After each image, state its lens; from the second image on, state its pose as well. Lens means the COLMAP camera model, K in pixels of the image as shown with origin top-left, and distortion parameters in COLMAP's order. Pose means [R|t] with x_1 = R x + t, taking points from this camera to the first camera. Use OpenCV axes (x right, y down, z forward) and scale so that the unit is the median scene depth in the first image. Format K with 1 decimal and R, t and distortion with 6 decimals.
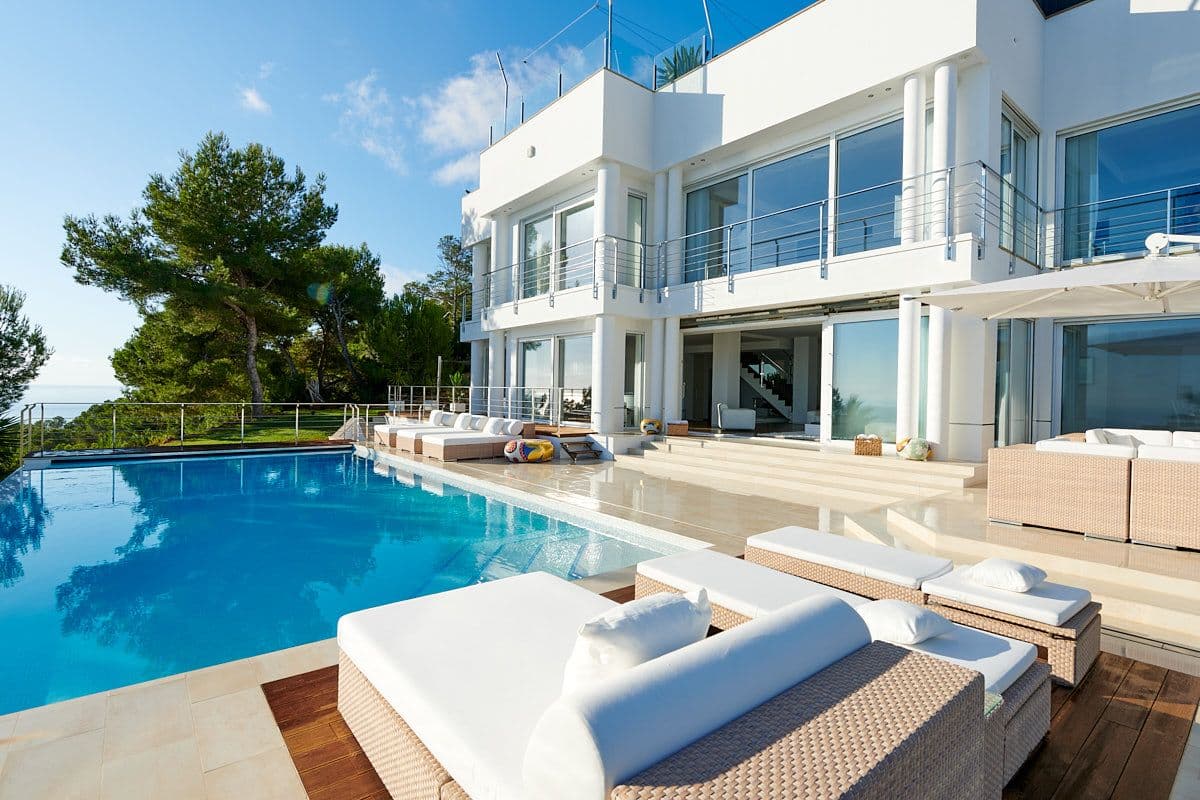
lens RADIAL K [[570.6, 0, 600.0], [0, 570.6, 400.0], [0, 0, 1]] dist [-0.000095, -0.000062]
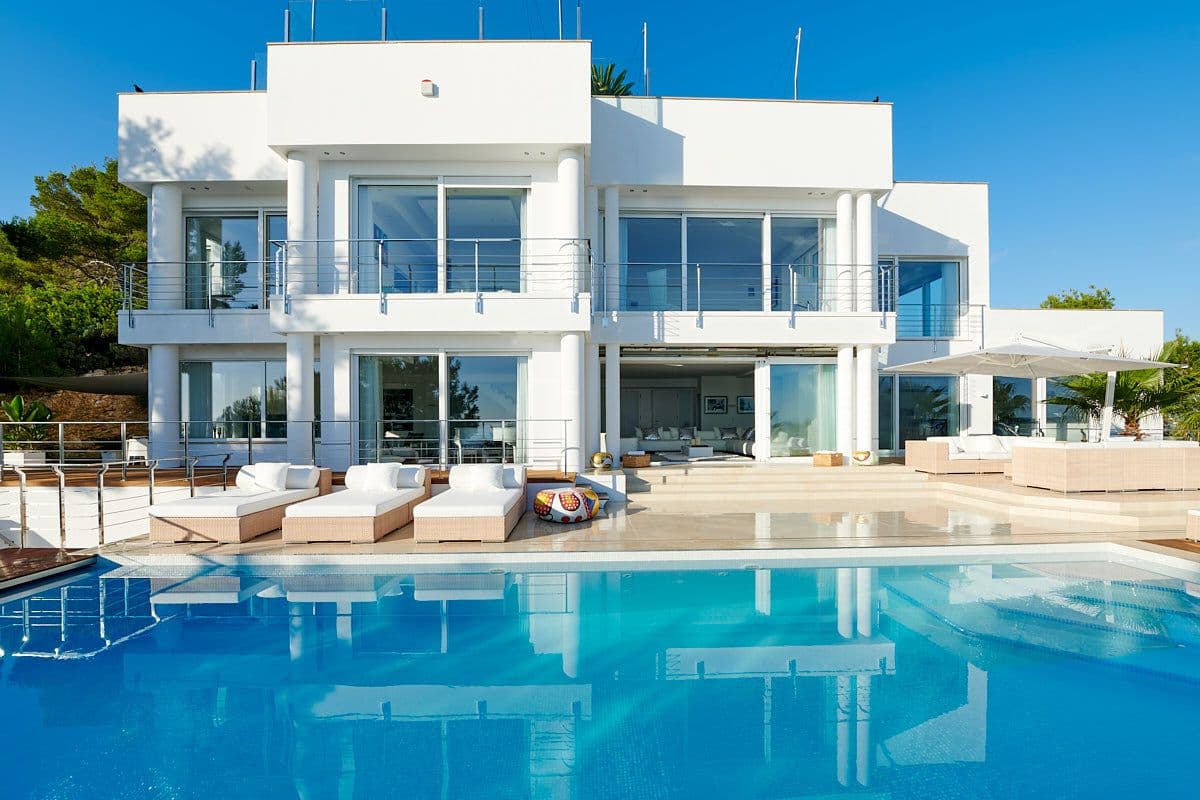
lens RADIAL K [[506.1, 0, 601.0], [0, 506.1, 422.7], [0, 0, 1]] dist [-0.012063, -0.000208]
pose [[0.613504, -0.027414, 0.789216, -0.608972], [0.023829, 0.999585, 0.016199, -0.029334], [-0.789332, 0.008868, 0.613903, 0.545609]]
